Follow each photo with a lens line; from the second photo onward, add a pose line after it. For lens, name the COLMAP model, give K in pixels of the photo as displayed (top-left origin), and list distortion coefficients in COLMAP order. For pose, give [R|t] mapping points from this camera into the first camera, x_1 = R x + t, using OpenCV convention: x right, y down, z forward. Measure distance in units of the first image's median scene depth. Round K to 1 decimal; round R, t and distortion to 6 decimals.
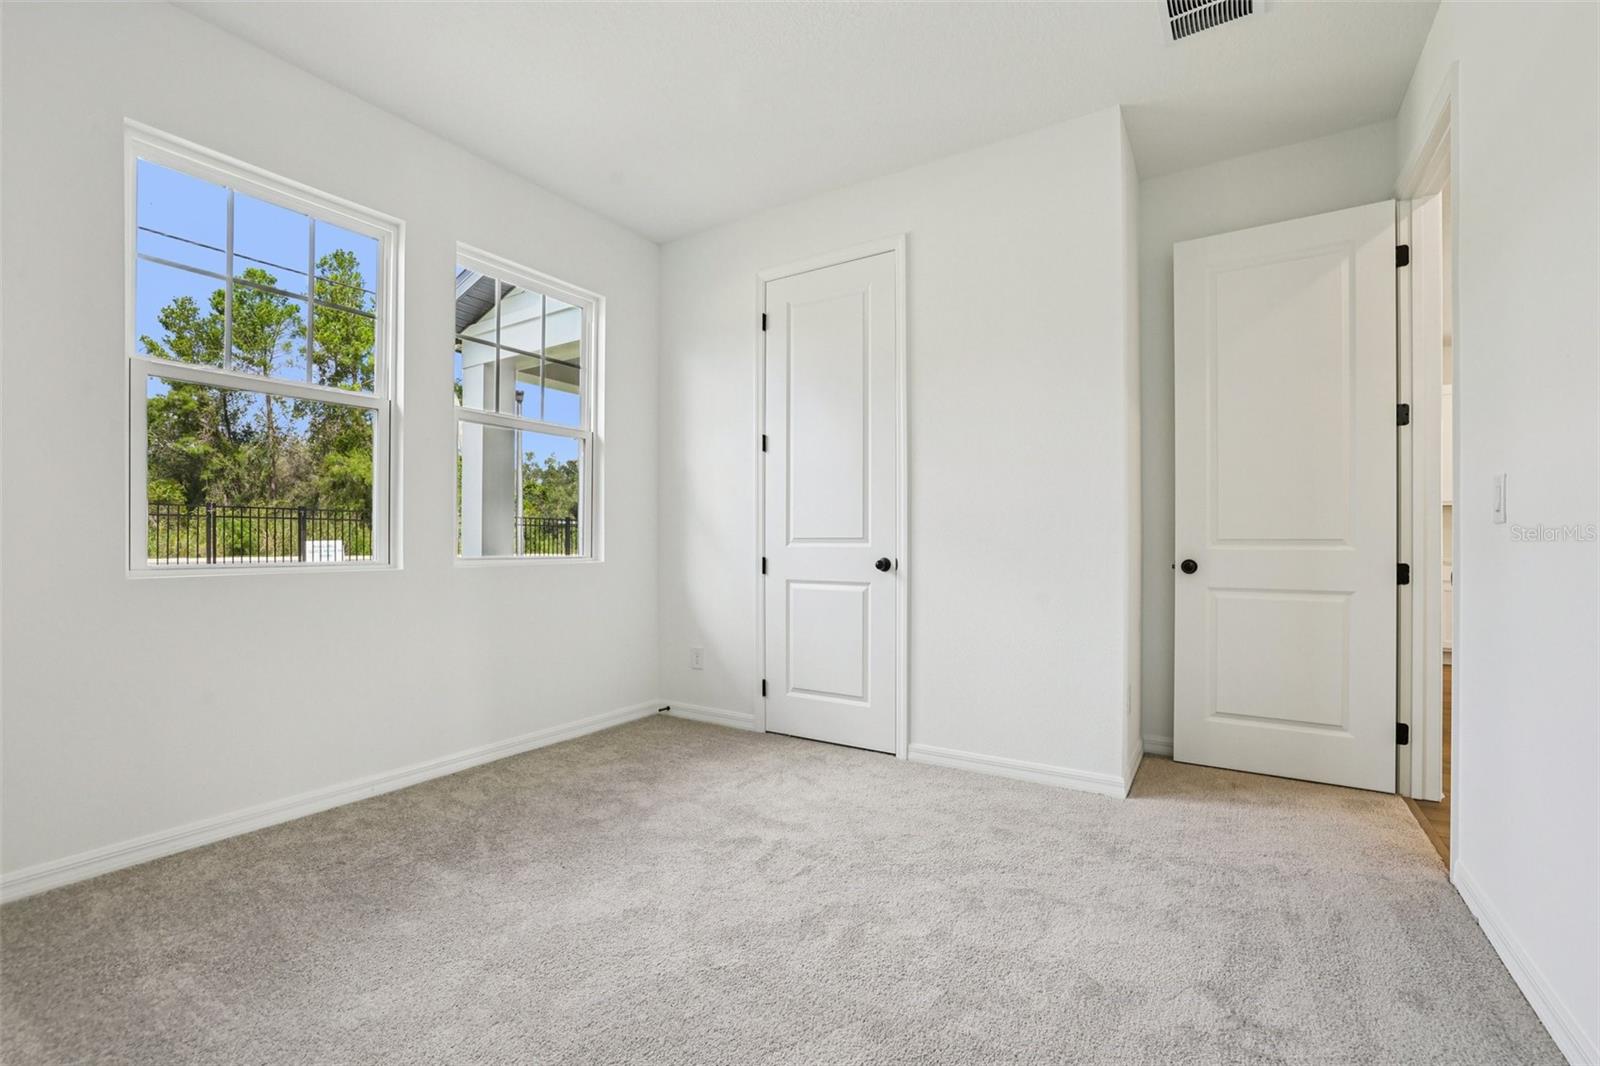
lens RADIAL K [[682.1, 0, 809.9], [0, 682.1, 553.9], [0, 0, 1]] dist [-0.020096, 0.002968]
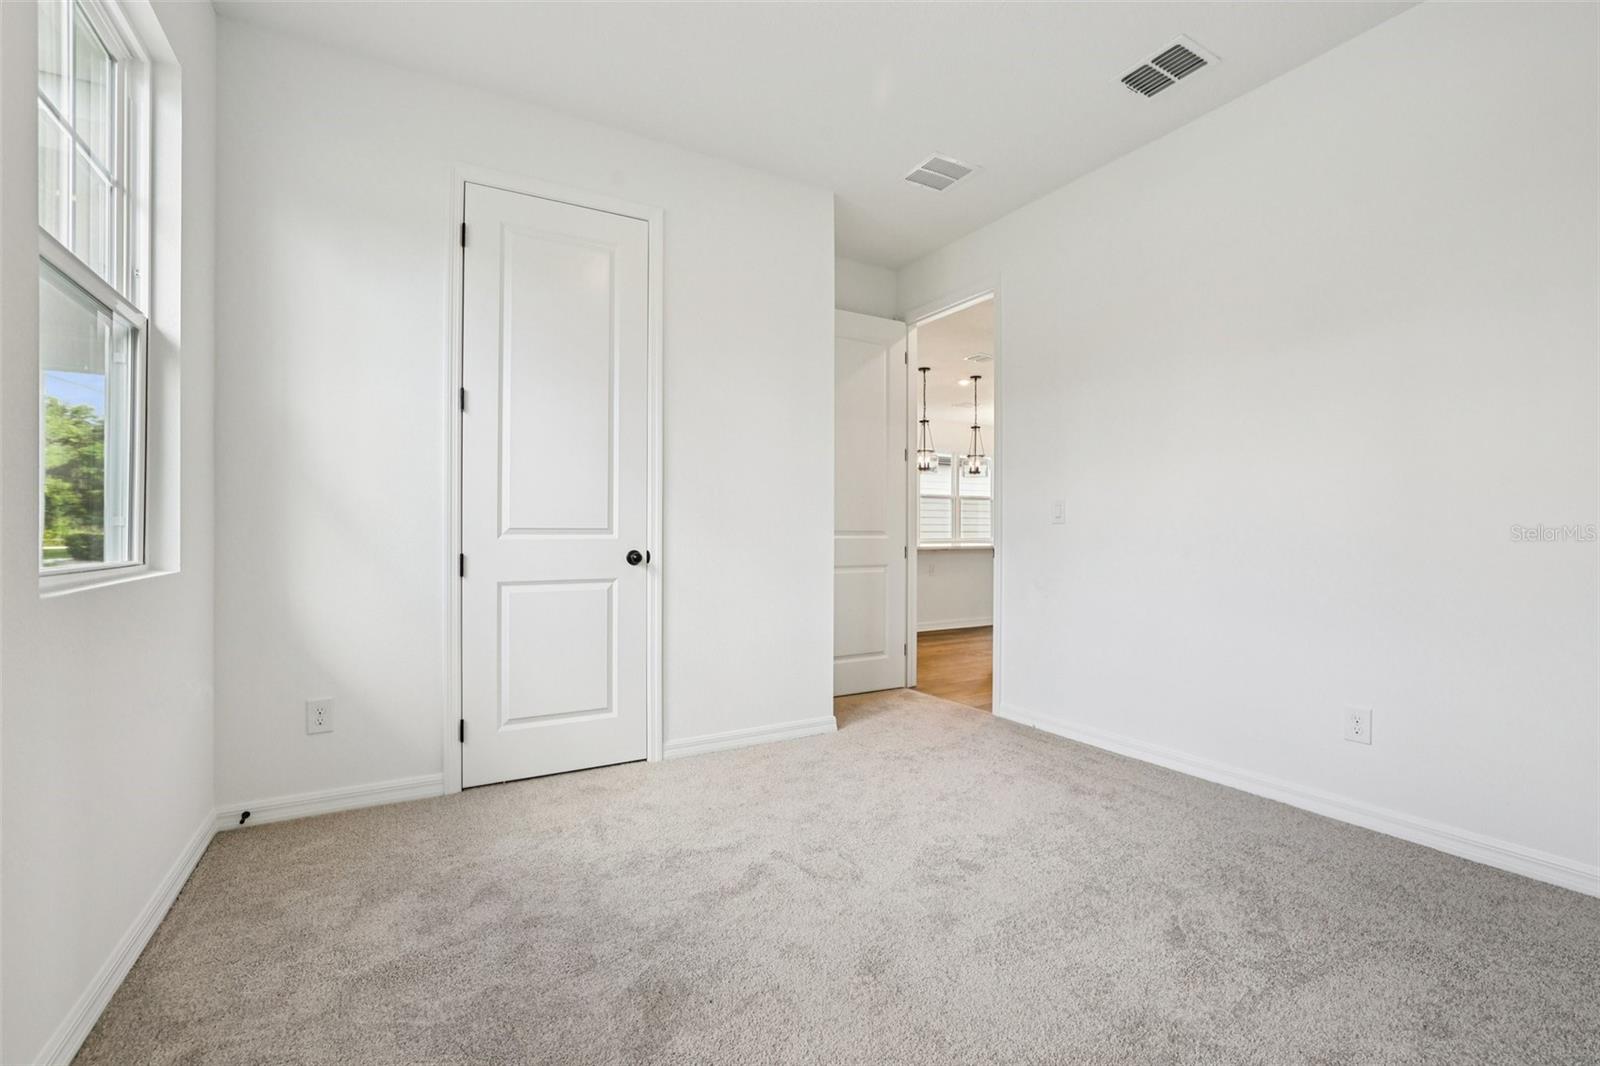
lens RADIAL K [[682.1, 0, 791.9], [0, 682.1, 539.1], [0, 0, 1]] dist [-0.020096, 0.002968]
pose [[0.478220, -0.011789, 0.878161, -0.597381], [0.010905, 0.999913, 0.007485, -0.014076], [-0.878173, 0.005997, 0.478306, 0.371051]]
